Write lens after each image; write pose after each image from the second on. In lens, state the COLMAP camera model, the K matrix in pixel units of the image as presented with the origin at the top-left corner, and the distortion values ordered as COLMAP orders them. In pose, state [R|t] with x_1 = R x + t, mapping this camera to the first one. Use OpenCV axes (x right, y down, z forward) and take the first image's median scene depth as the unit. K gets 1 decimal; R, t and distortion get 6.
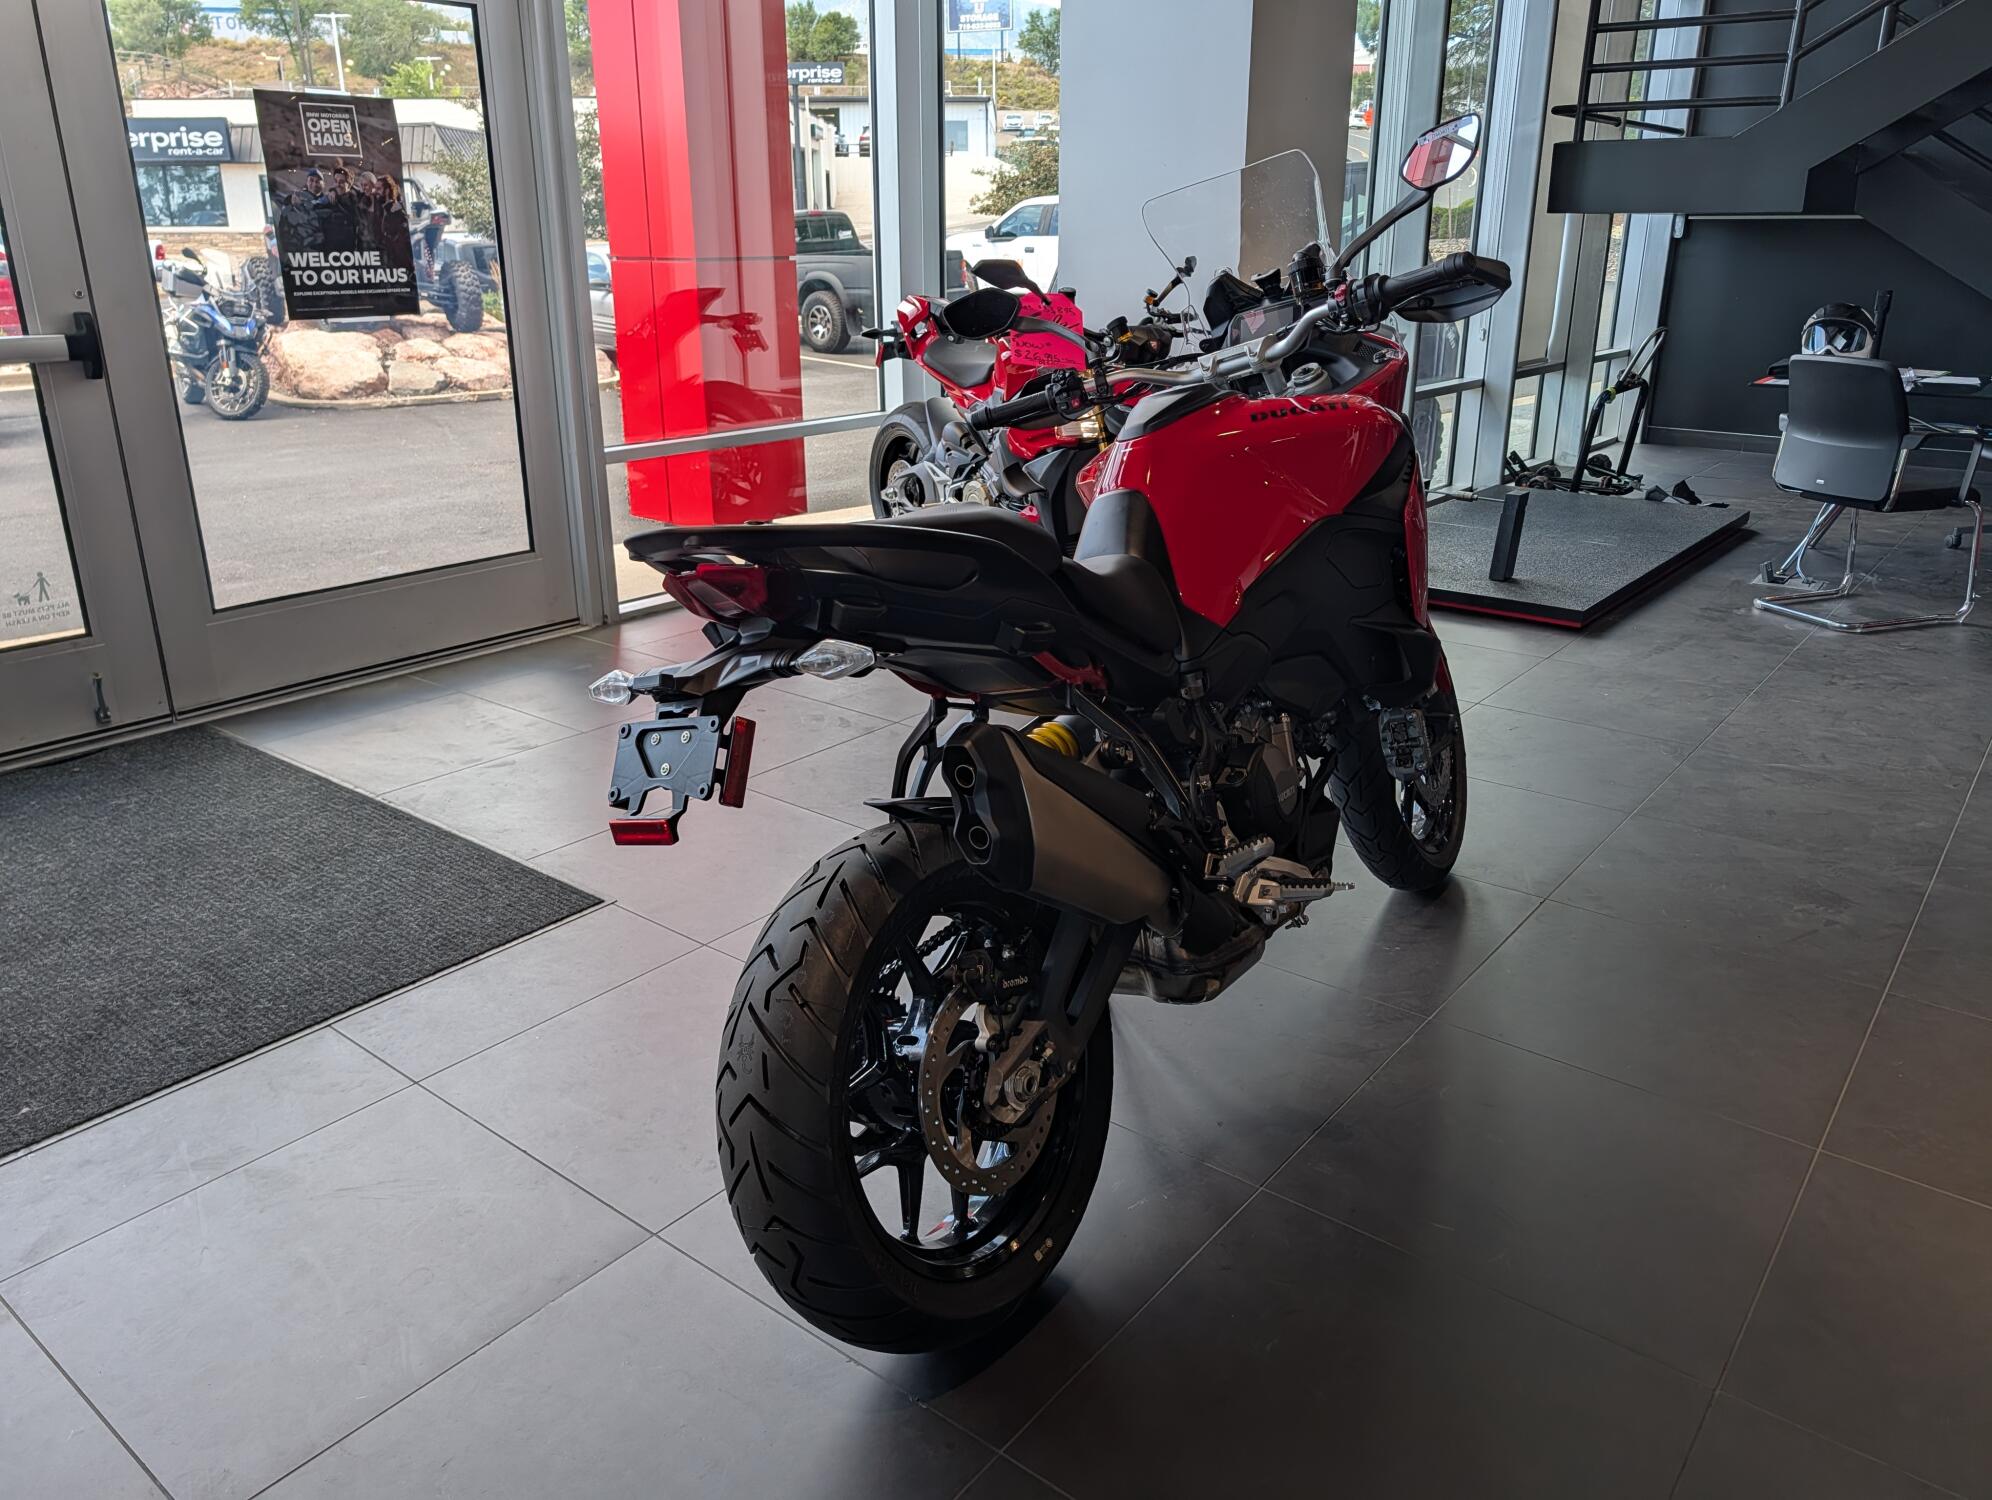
lens RADIAL K [[1425.4, 0, 1026.1], [0, 1425.4, 740.8], [0, 0, 1]] dist [0.016465, -0.022779]
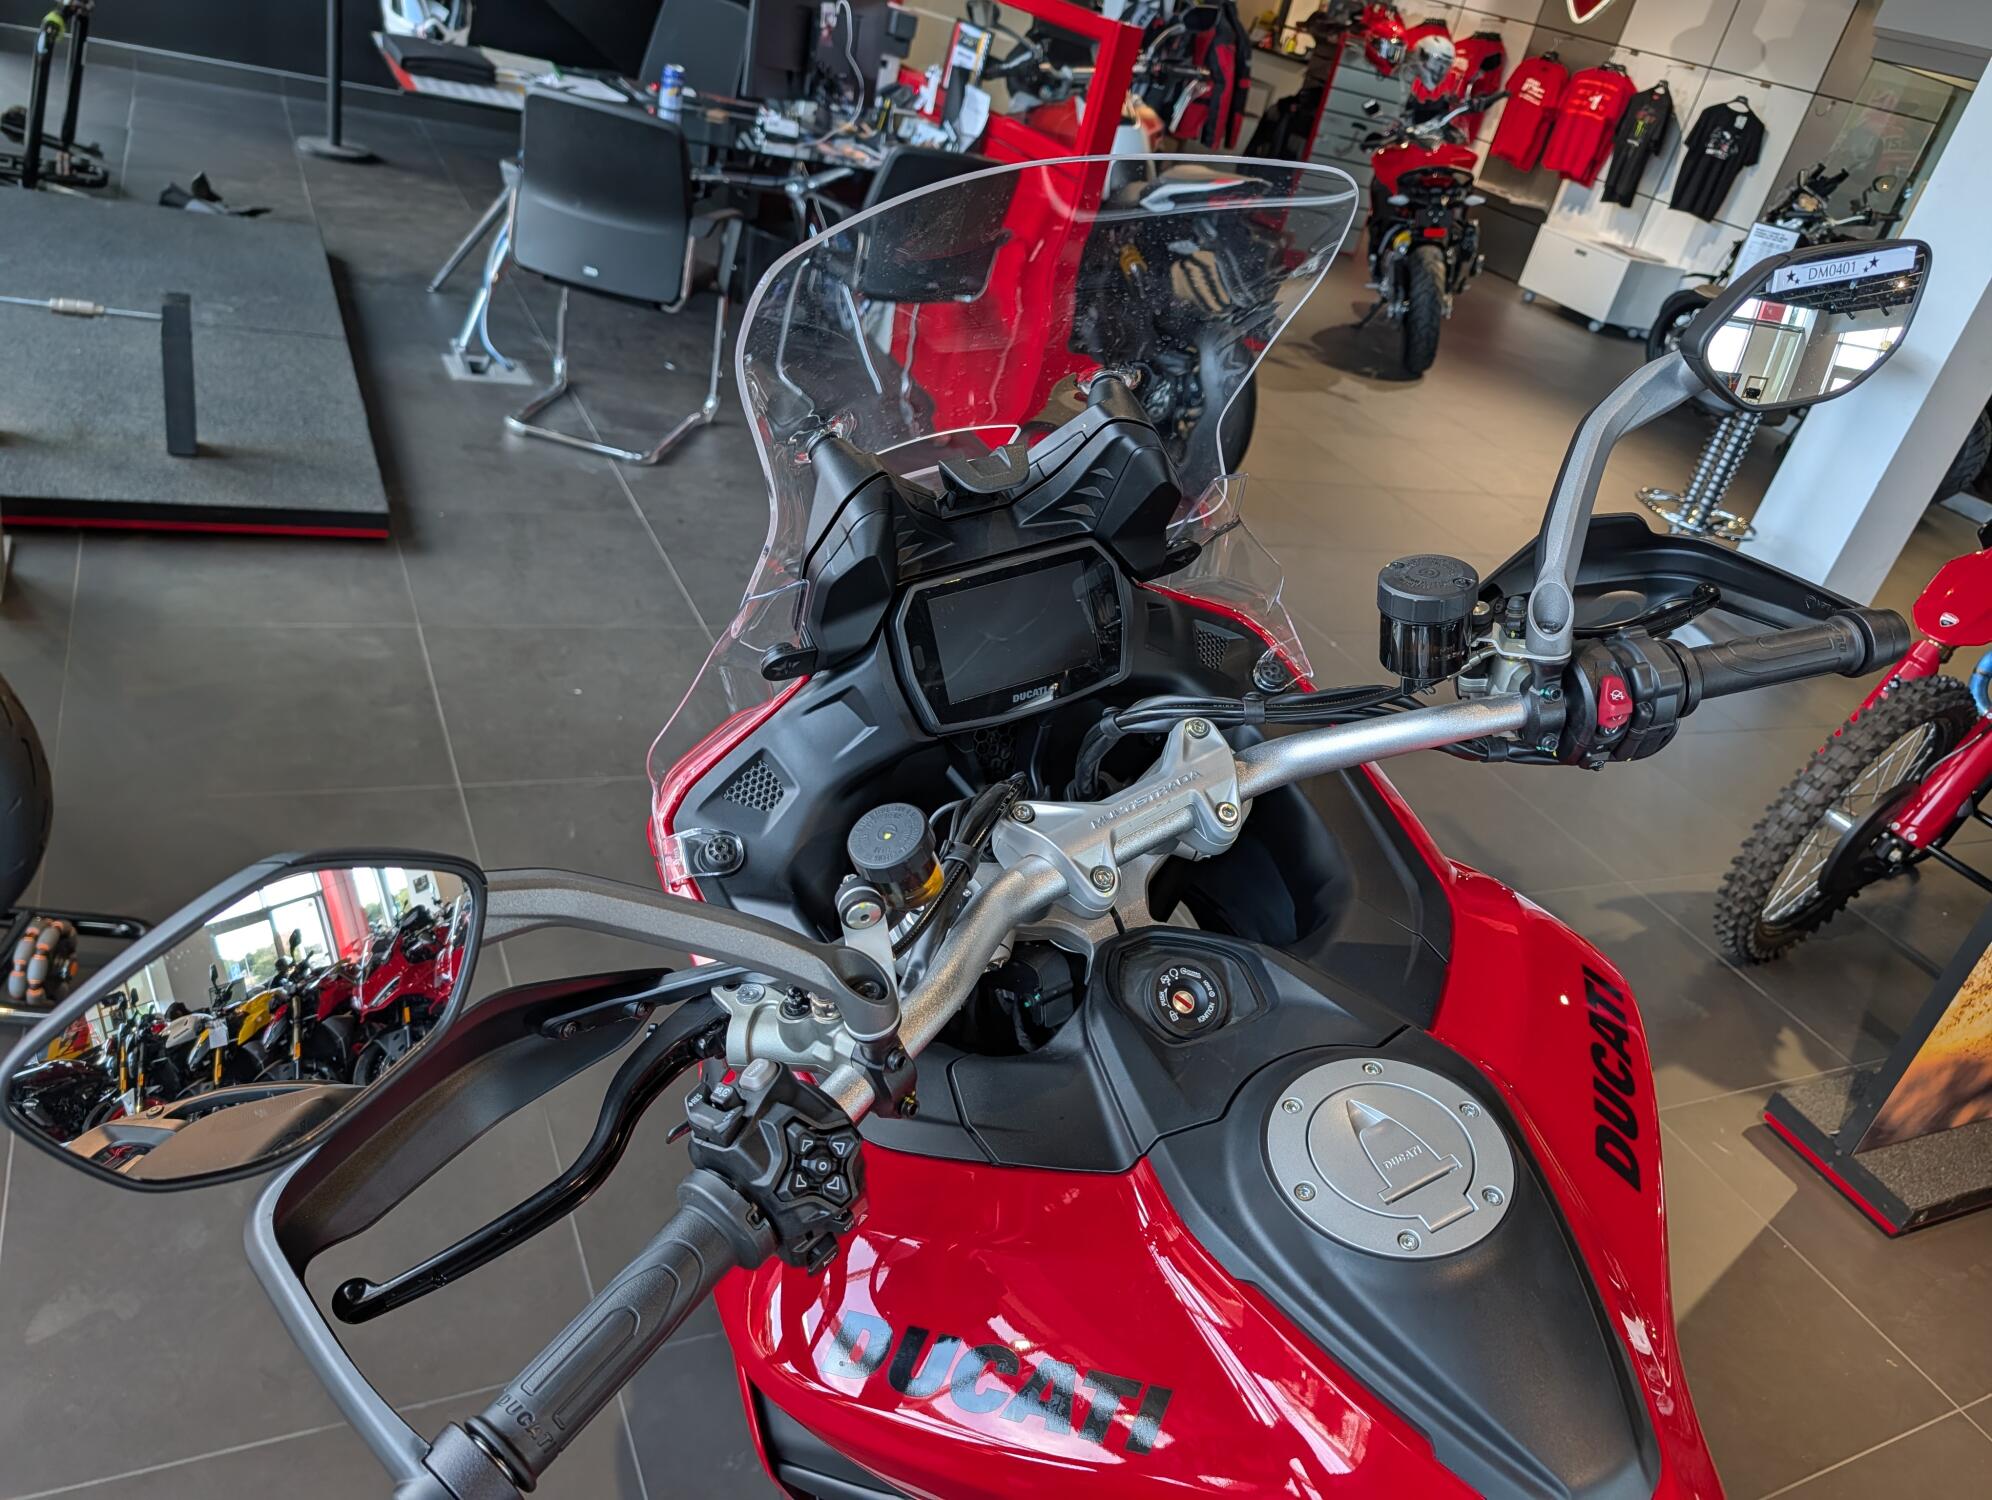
lens RADIAL K [[1425.4, 0, 1010.5], [0, 1425.4, 737.0], [0, 0, 1]] dist [0.016465, -0.022779]
pose [[0.422494, -0.355380, 0.833789, -0.068793], [0.071745, 0.930152, 0.360097, -0.210865], [-0.903521, -0.092319, 0.418481, 0.469367]]
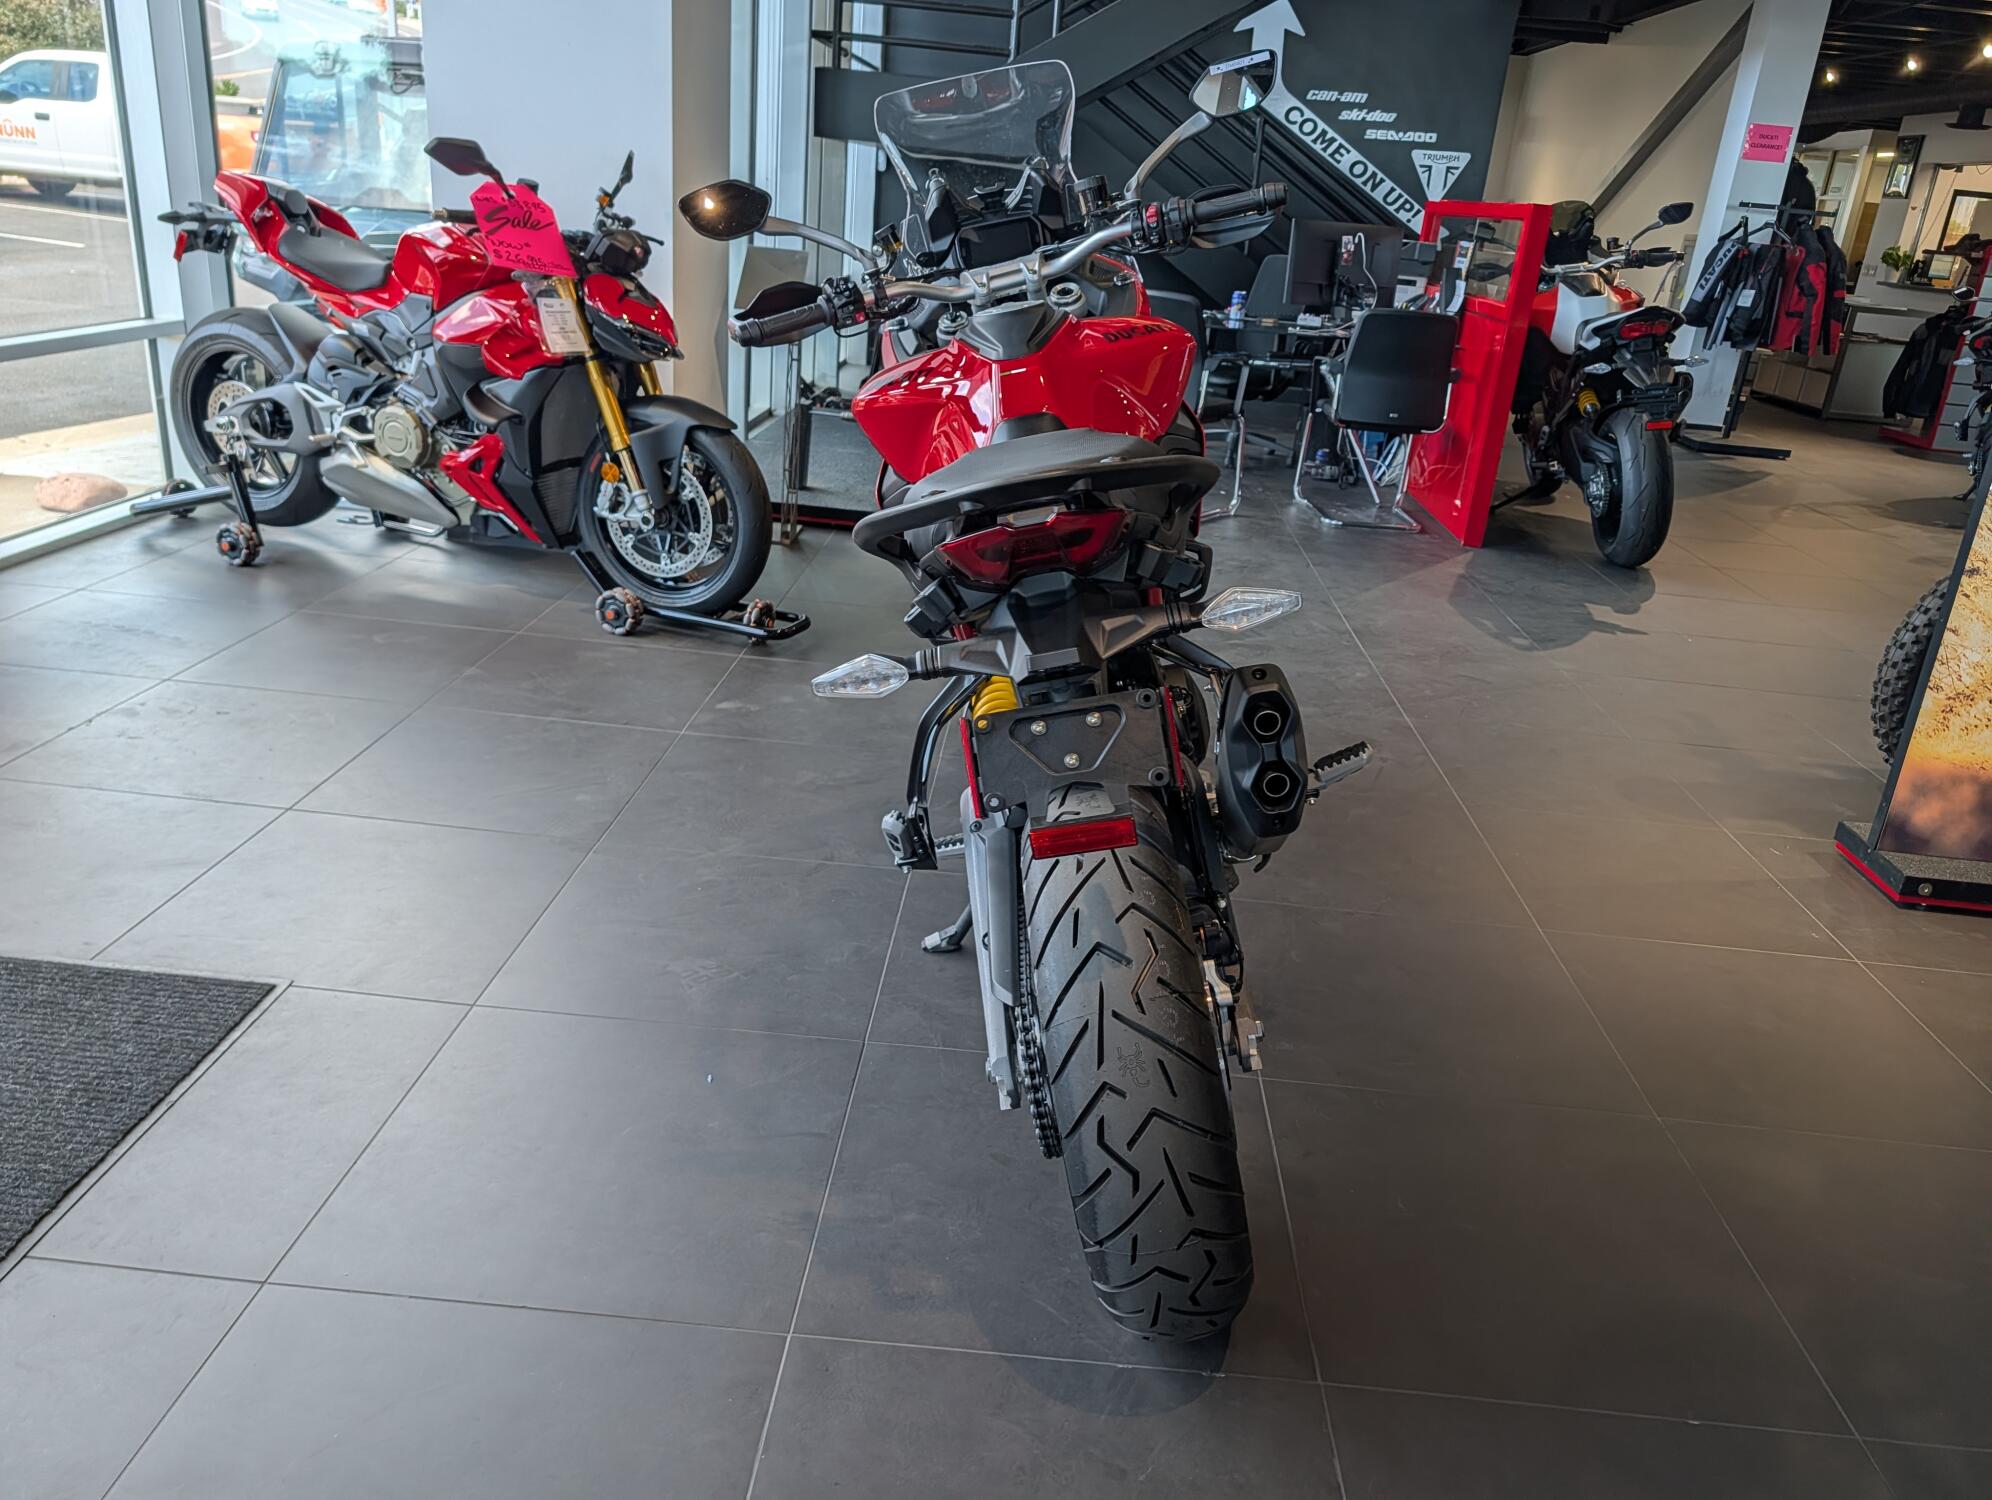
lens RADIAL K [[1425.4, 0, 1017.0], [0, 1425.4, 747.6], [0, 0, 1]] dist [0.016465, -0.022779]
pose [[0.810910, -0.147791, 0.566200, -0.232742], [0.114928, 0.988960, 0.093541, -0.021095], [-0.573773, -0.010781, 0.818943, 0.103696]]
